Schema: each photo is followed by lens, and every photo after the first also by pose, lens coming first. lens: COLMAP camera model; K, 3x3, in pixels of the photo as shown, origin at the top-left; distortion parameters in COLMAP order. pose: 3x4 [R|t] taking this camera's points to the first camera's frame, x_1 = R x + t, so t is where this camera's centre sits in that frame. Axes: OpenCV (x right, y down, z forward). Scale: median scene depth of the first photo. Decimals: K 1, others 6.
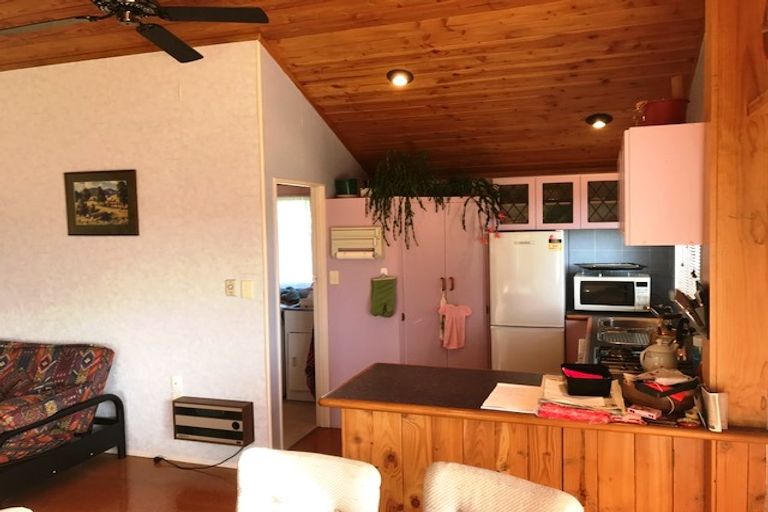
lens RADIAL K [[622.6, 0, 389.2], [0, 622.6, 253.6], [0, 0, 1]] dist [0.043013, -0.046396]
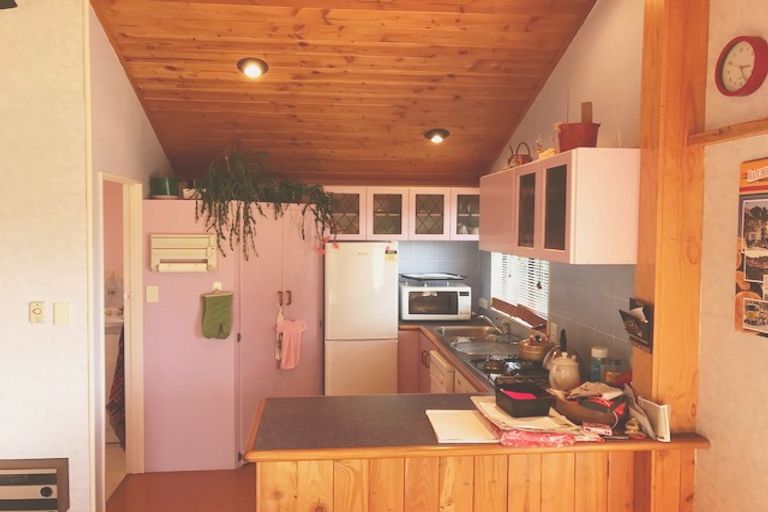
lens RADIAL K [[622.6, 0, 385.8], [0, 622.6, 253.9], [0, 0, 1]] dist [0.043013, -0.046396]
pose [[0.911209, 0.005762, 0.411905, -0.185015], [-0.003000, 0.999968, -0.007352, -0.012691], [-0.411934, 0.005463, 0.911197, 0.123117]]
